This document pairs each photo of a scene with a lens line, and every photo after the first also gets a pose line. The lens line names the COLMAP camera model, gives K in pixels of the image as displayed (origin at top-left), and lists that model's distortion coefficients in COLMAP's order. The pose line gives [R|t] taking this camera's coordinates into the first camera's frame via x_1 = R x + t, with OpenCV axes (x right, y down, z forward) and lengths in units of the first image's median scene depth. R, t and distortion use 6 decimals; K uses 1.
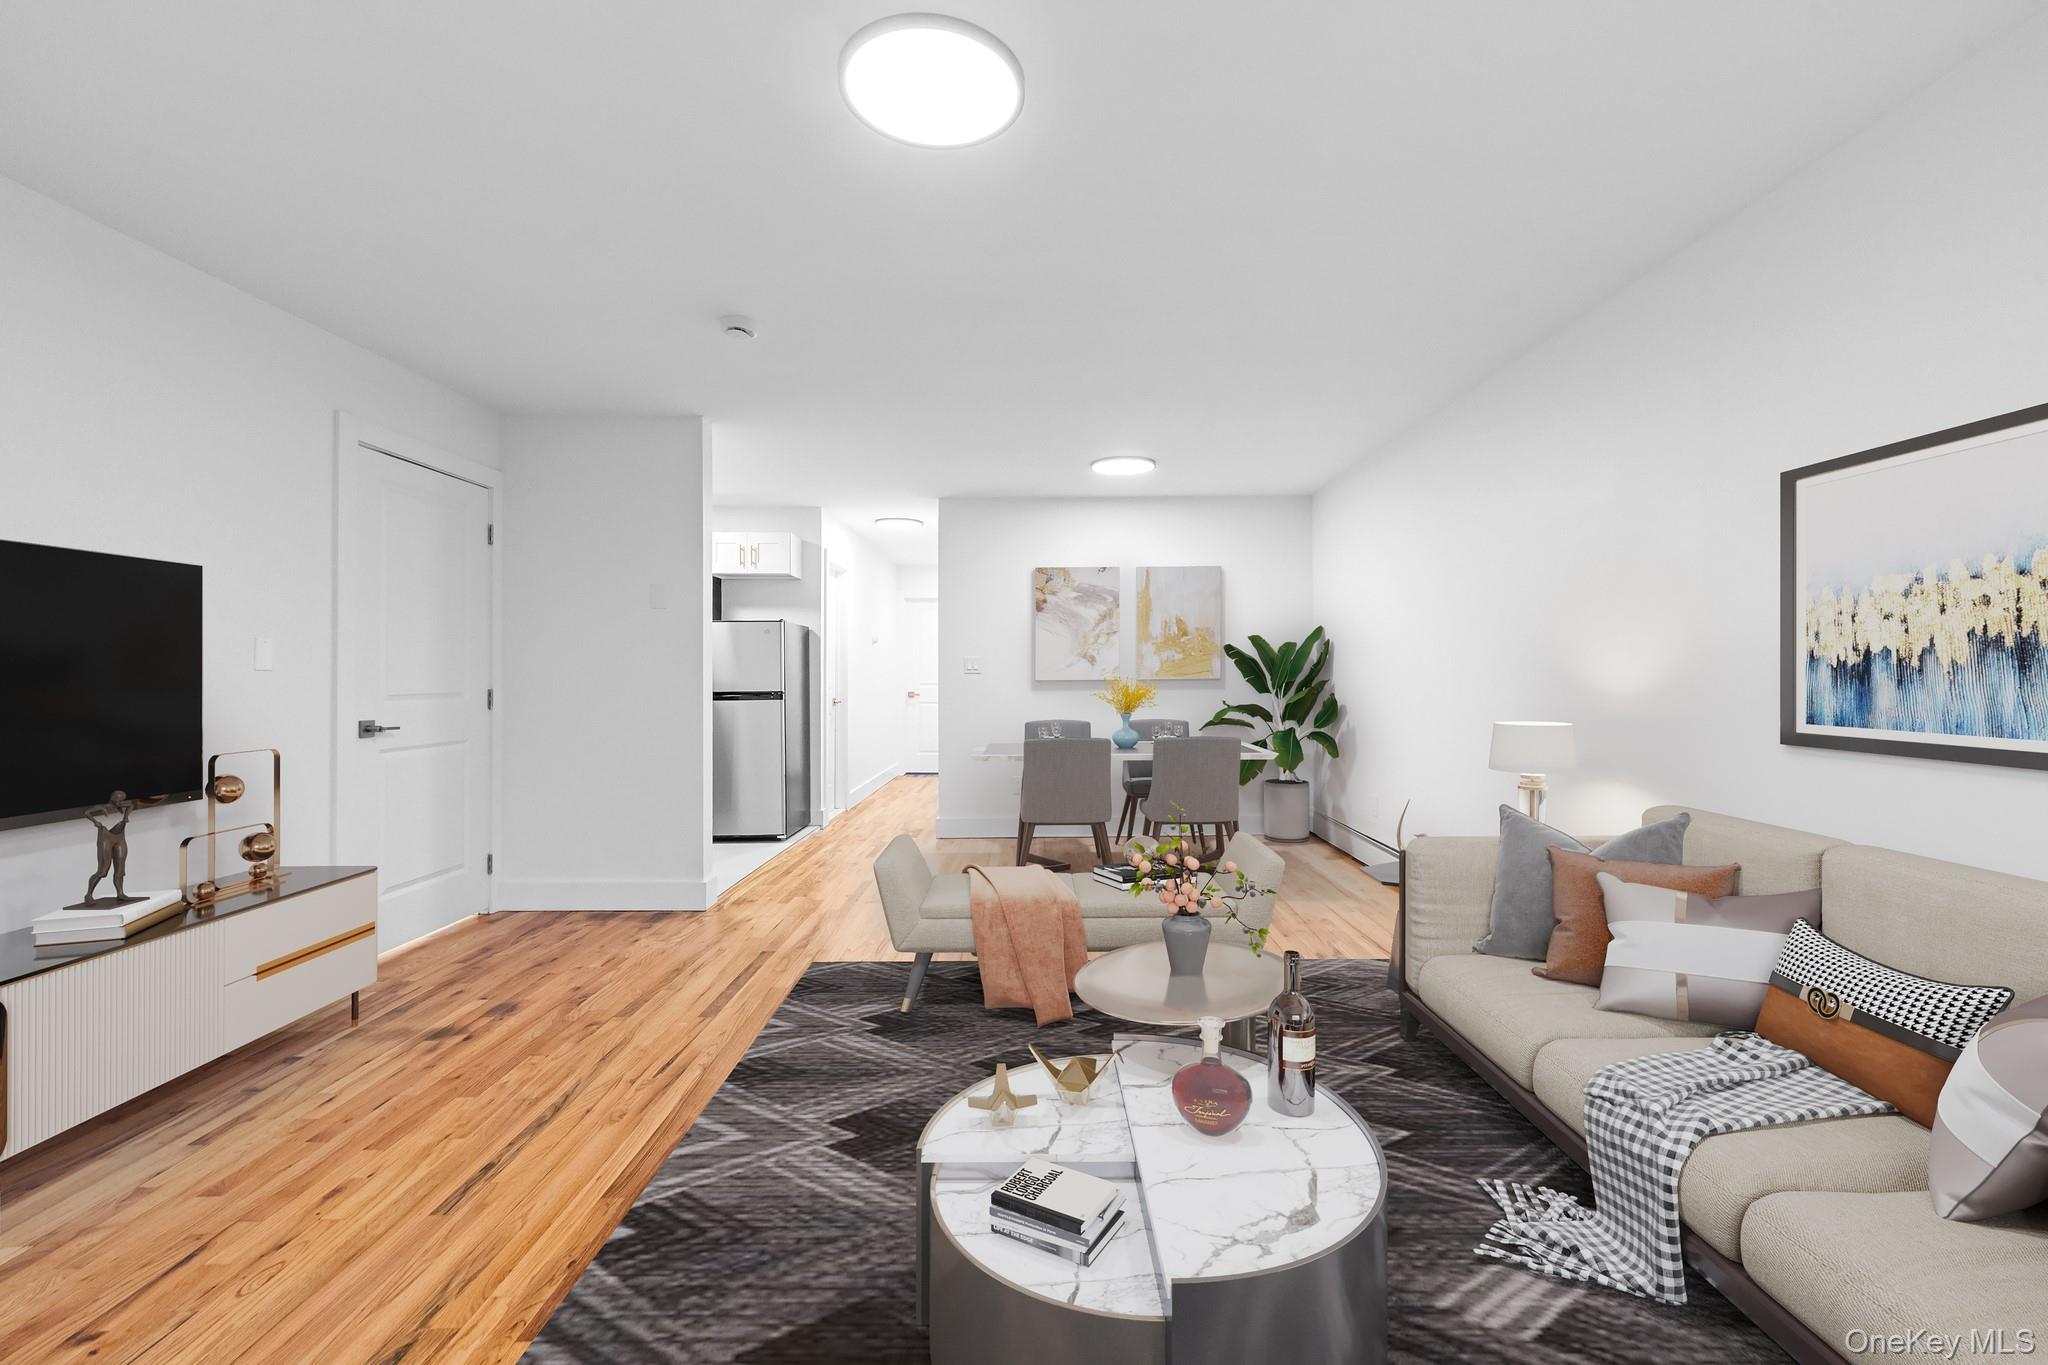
lens RADIAL K [[835.5, 0, 1026.4], [0, 835.5, 679.6], [0, 0, 1]] dist [0.004402, -0.002110]
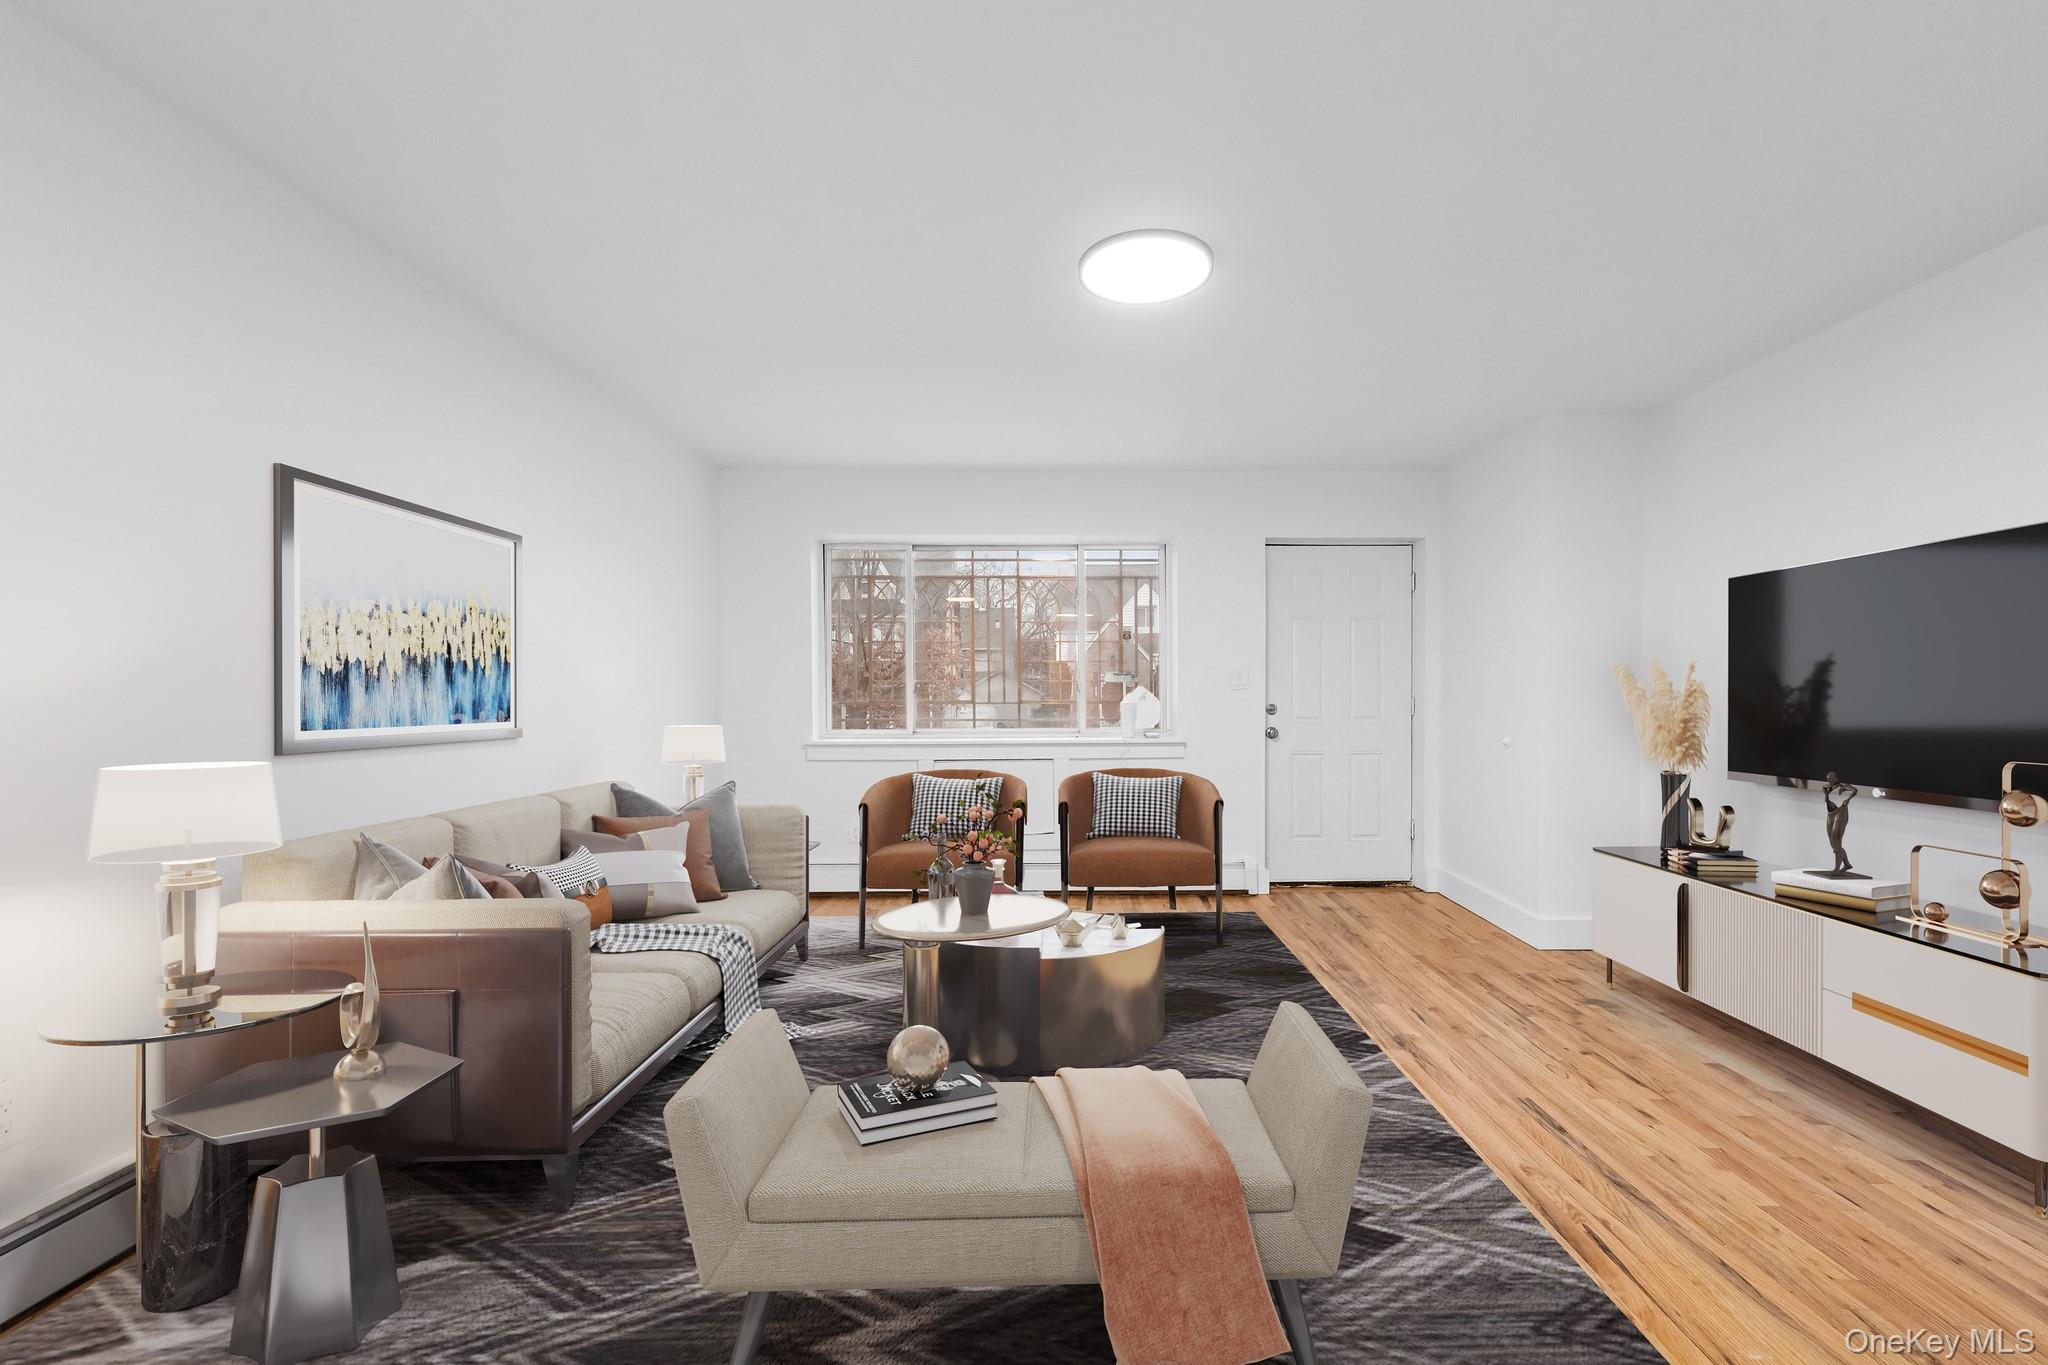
lens RADIAL K [[835.5, 0, 1025.5], [0, 835.5, 682.9], [0, 0, 1]] dist [0.004402, -0.002110]
pose [[-0.999497, 0.017764, 0.026281, 0.059523], [0.017711, 0.999841, -0.002248, 0.014760], [-0.026316, -0.001781, -0.999652, 2.141015]]
